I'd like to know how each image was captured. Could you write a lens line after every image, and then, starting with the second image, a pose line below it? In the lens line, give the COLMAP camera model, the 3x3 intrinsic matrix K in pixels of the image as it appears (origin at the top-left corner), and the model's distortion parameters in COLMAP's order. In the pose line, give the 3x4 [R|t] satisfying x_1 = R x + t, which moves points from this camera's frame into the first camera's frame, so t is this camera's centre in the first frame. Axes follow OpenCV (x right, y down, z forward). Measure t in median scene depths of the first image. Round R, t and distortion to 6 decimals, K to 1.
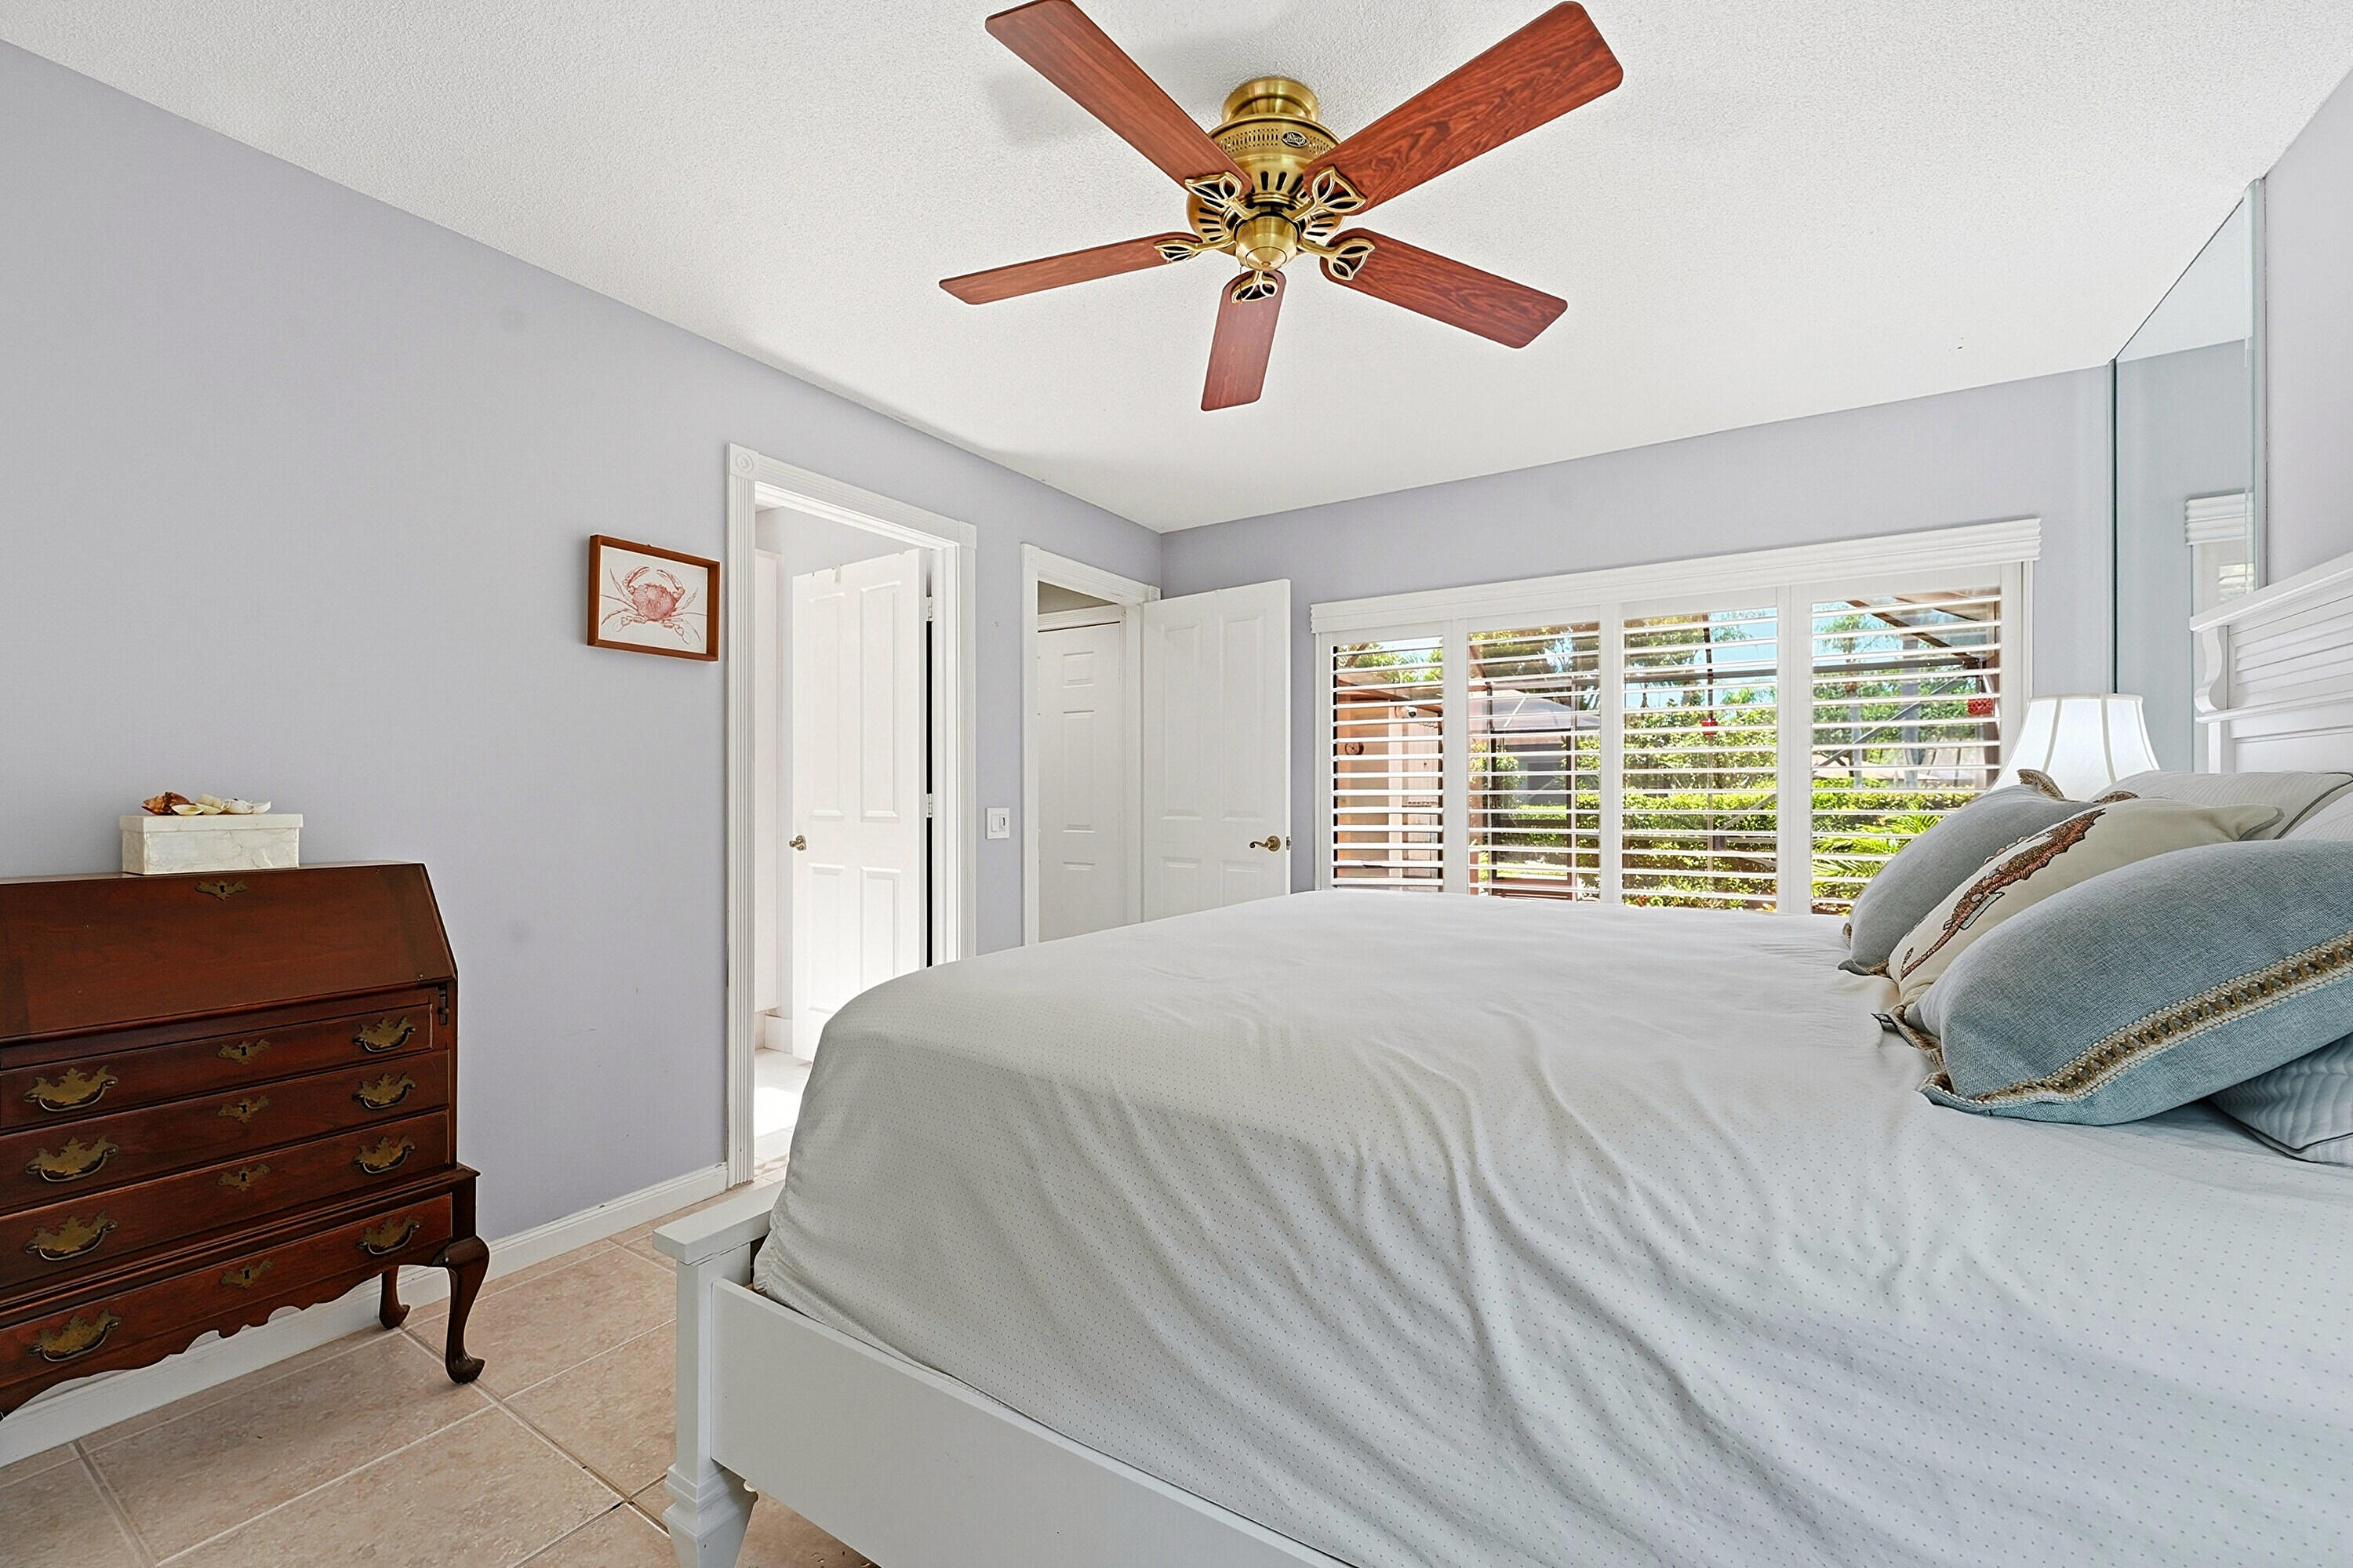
lens RADIAL K [[943.7, 0, 1184.9], [0, 943.7, 794.6], [0, 0, 1]] dist [-0.005539, 0.001799]
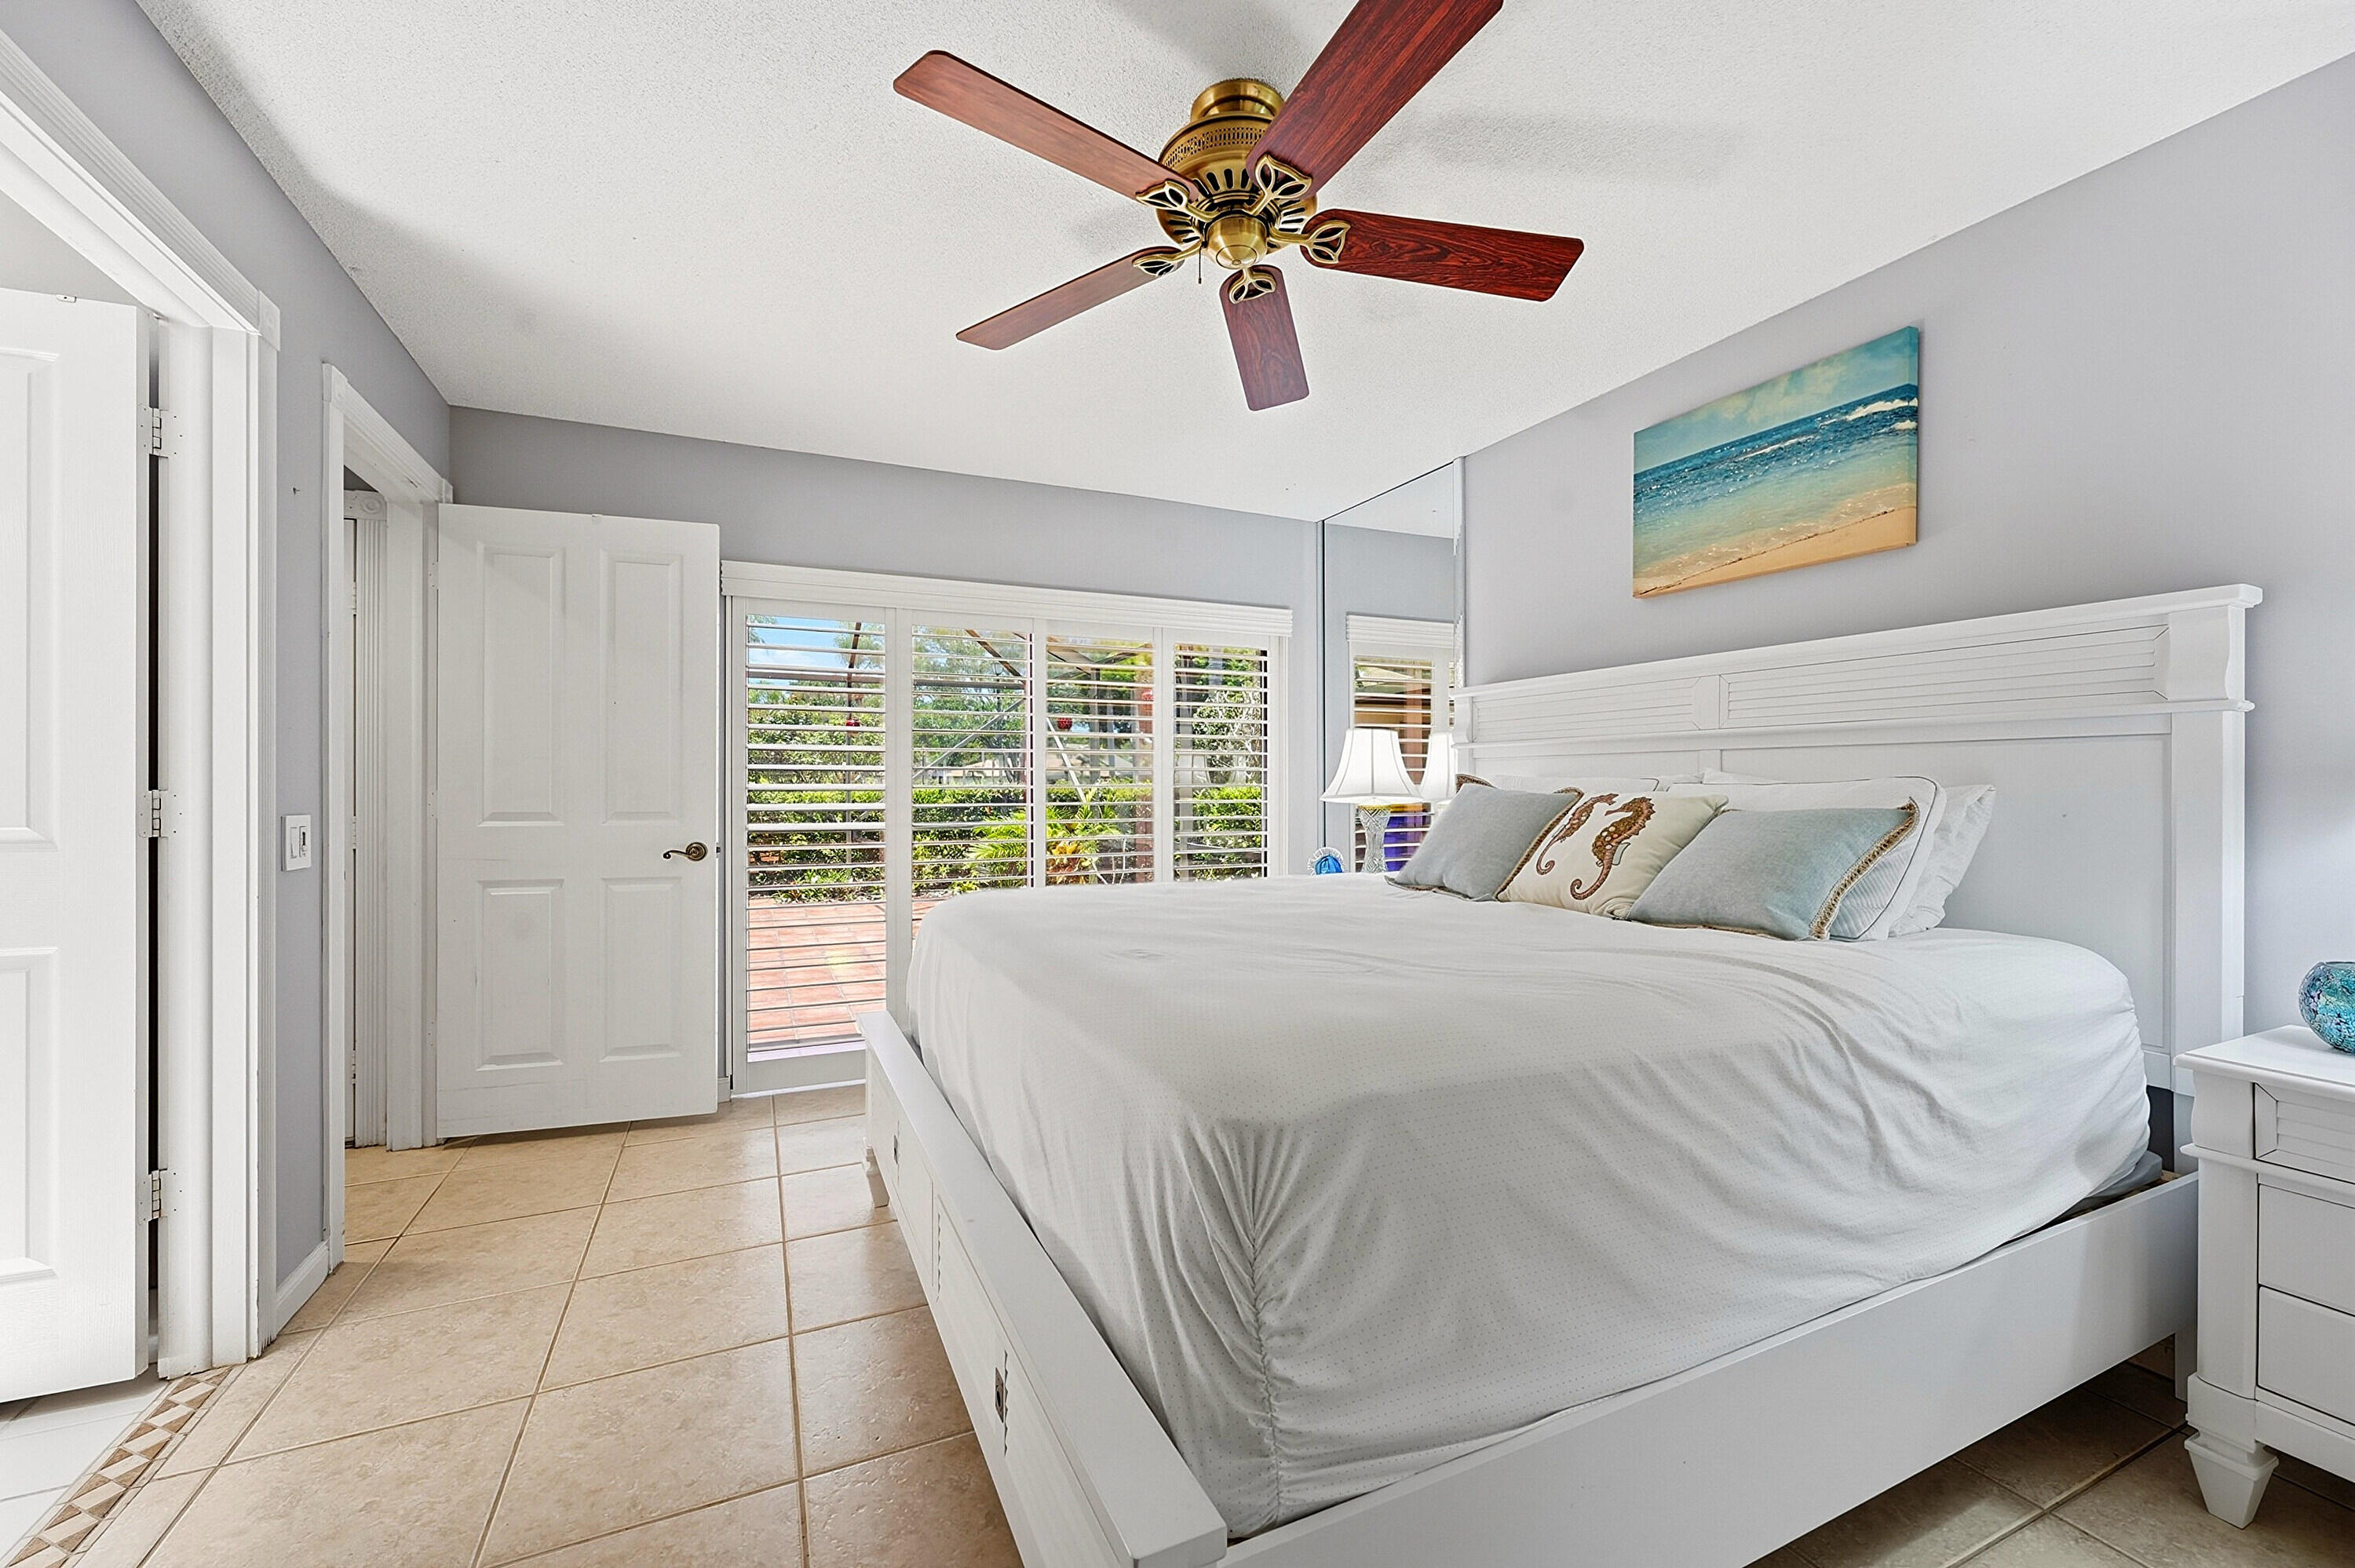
lens RADIAL K [[944.4, 0, 1179.7], [0, 944.4, 782.2], [0, 0, 1]] dist [-0.005539, 0.001799]
pose [[0.544204, 0.005319, 0.838936, -0.957728], [0.000907, 0.999976, -0.006929, -0.002451], [-0.838953, 0.004532, 0.544186, 0.618362]]
